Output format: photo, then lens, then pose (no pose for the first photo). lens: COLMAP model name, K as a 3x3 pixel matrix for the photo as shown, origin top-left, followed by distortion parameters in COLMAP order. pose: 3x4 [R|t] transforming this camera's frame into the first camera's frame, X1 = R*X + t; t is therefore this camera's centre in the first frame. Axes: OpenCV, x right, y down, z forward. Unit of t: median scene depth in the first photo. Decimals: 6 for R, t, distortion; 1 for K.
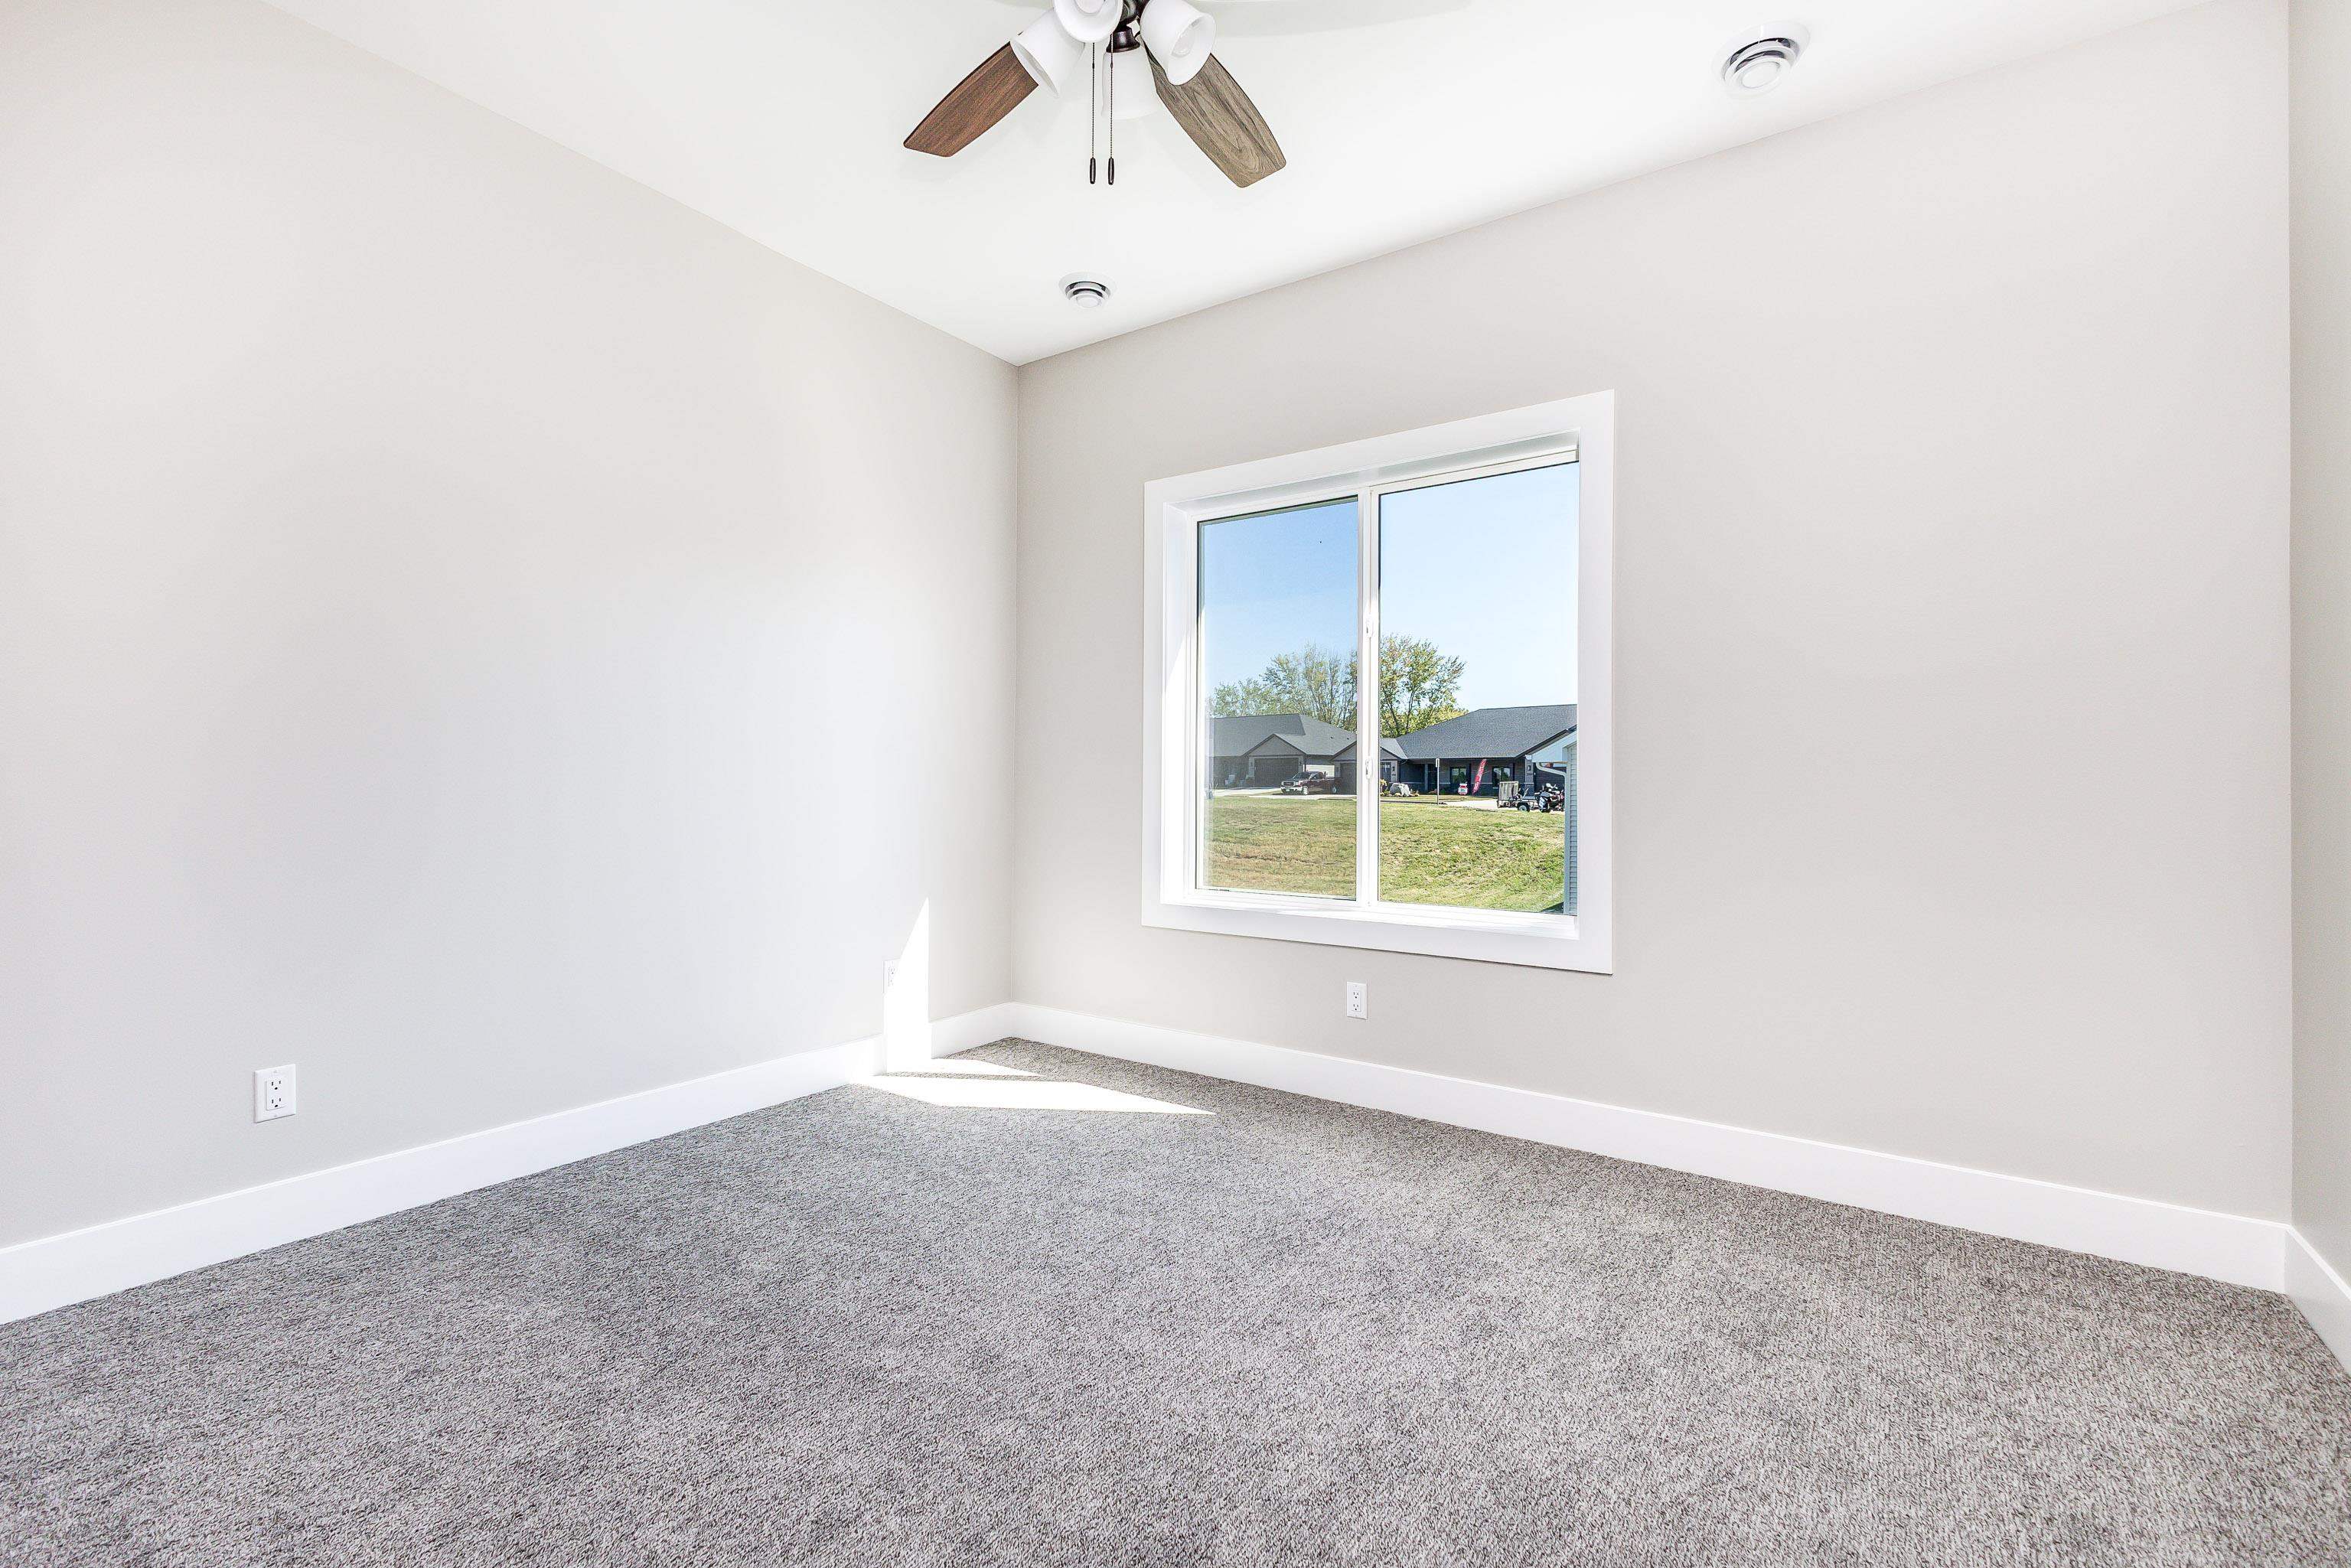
lens RADIAL K [[1037.4, 0, 1174.6], [0, 1037.4, 783.7], [0, 0, 1]] dist [0.014502, -0.004153]
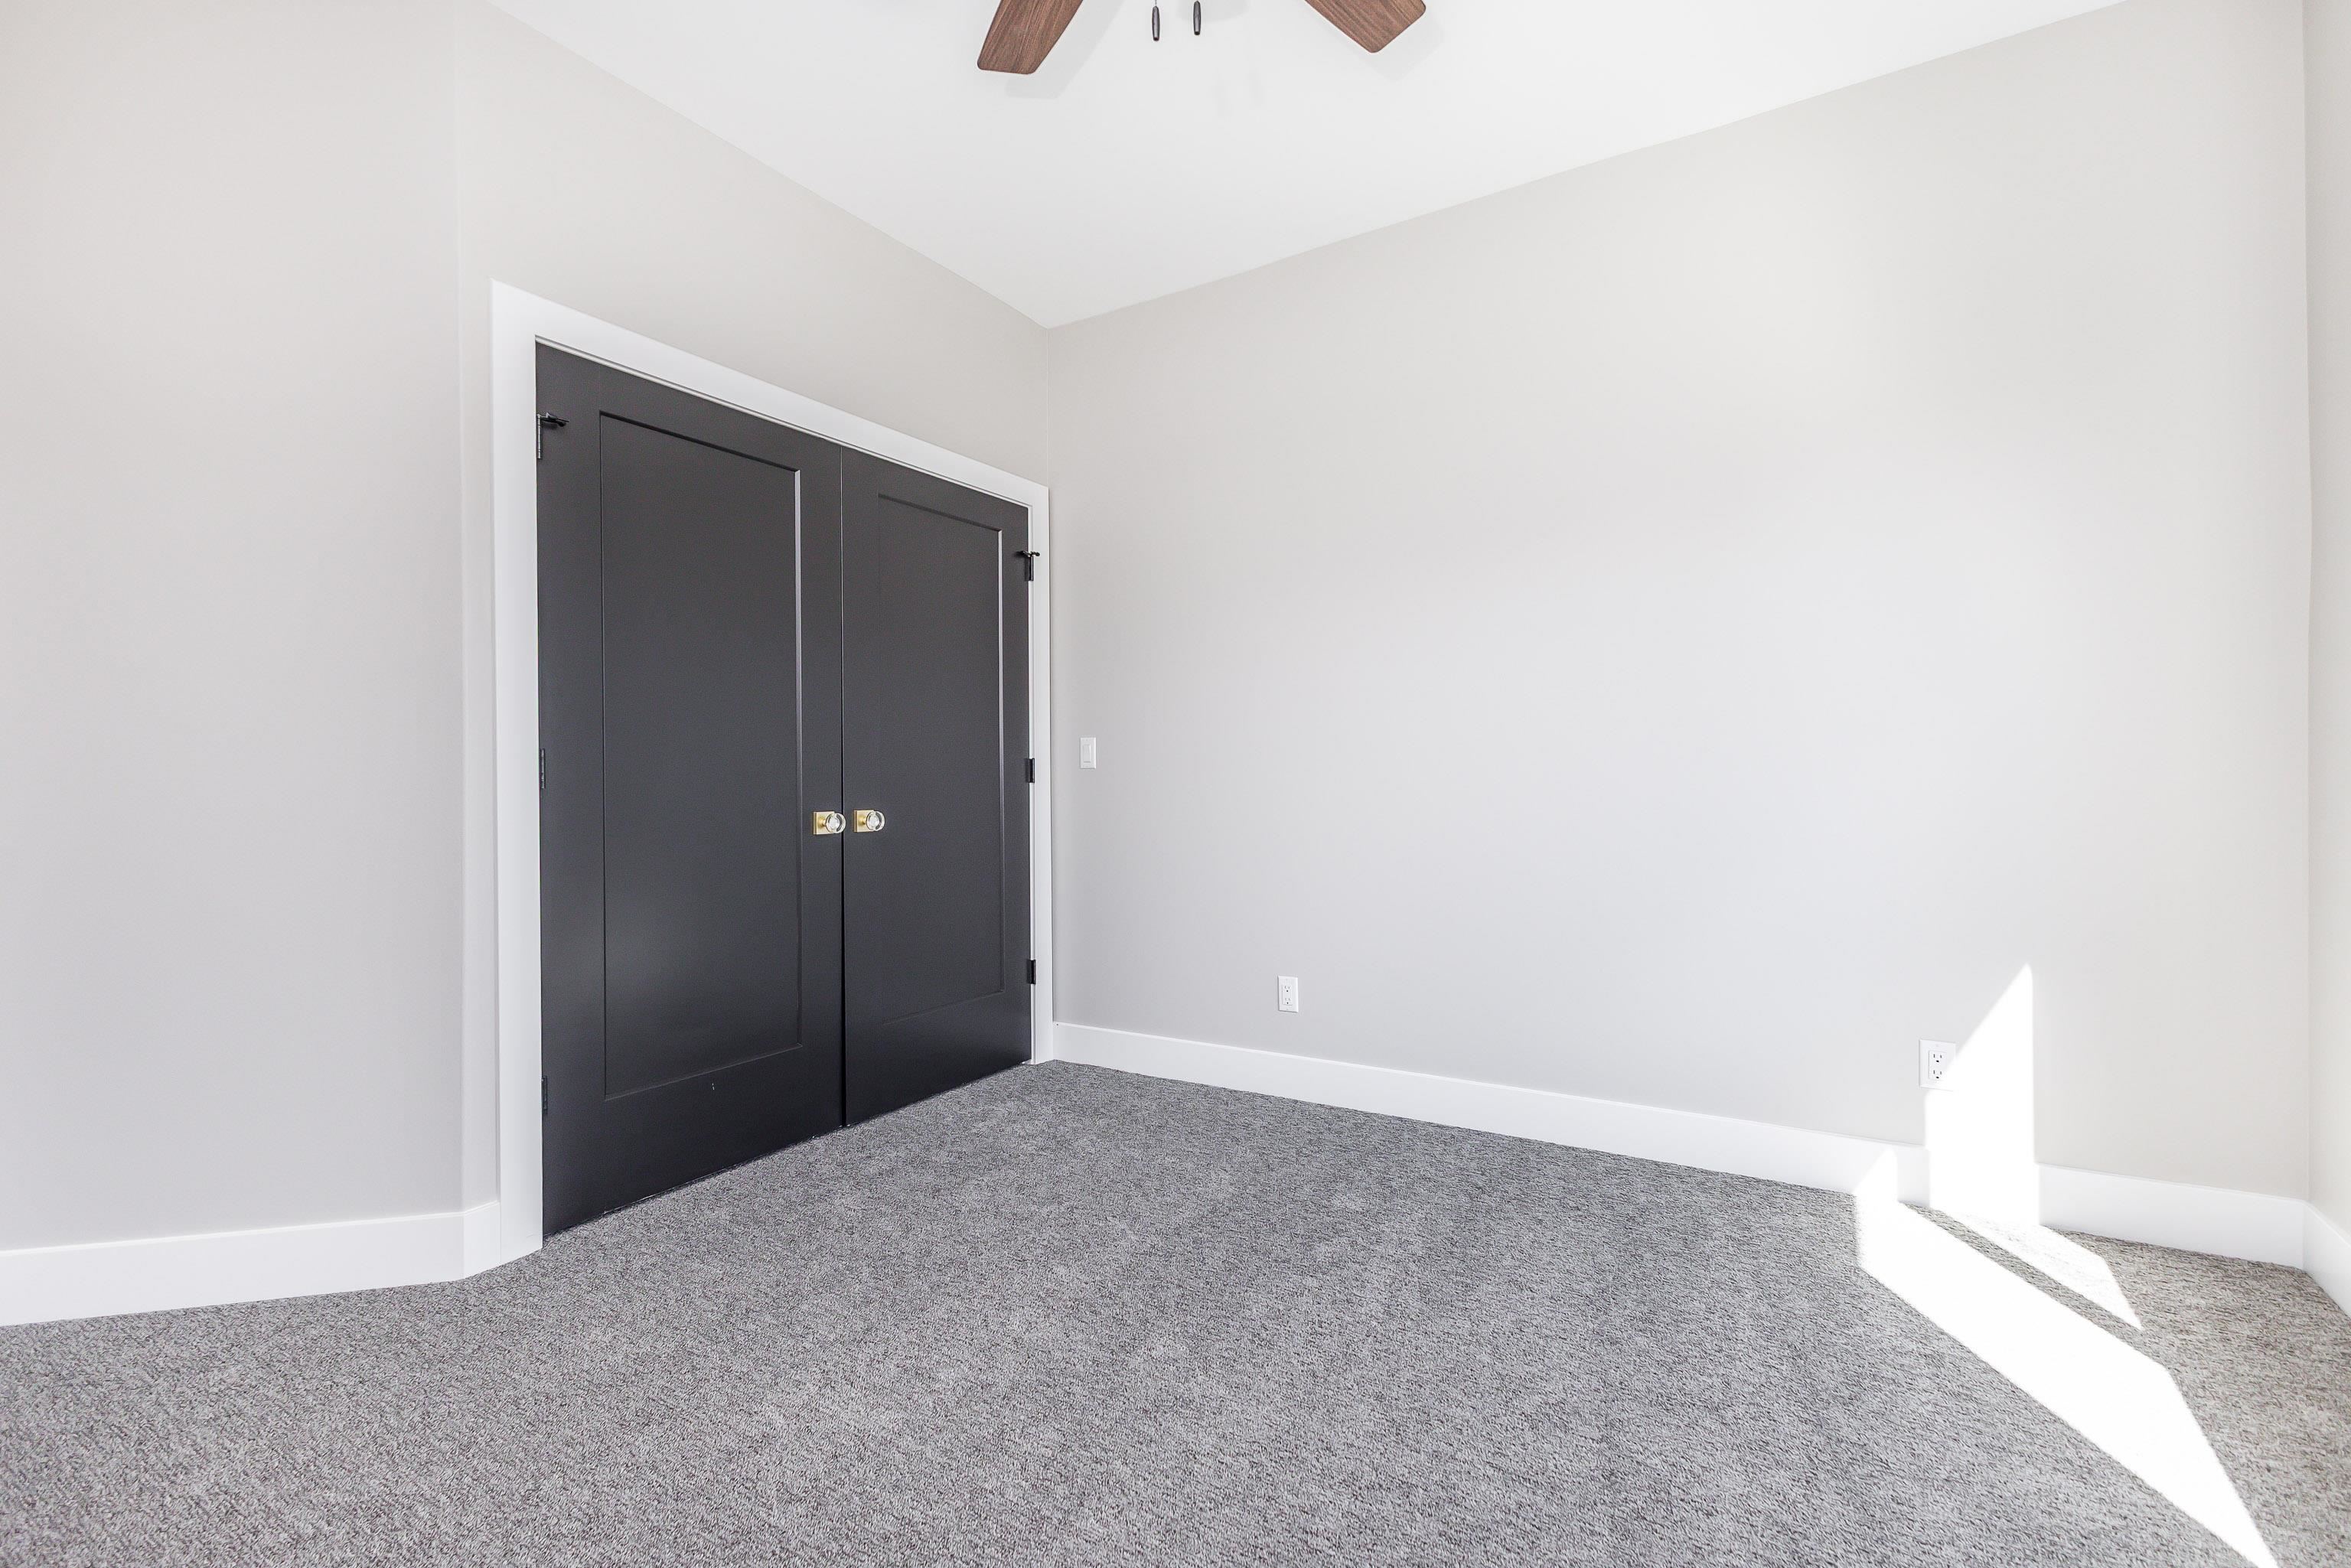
lens RADIAL K [[1037.4, 0, 1182.0], [0, 1037.4, 777.5], [0, 0, 1]] dist [0.014502, -0.004153]
pose [[0.057782, -0.003727, -0.998322, 0.528210], [0.015643, 0.999874, -0.002828, -0.011509], [0.998207, -0.015453, 0.057833, 0.662670]]
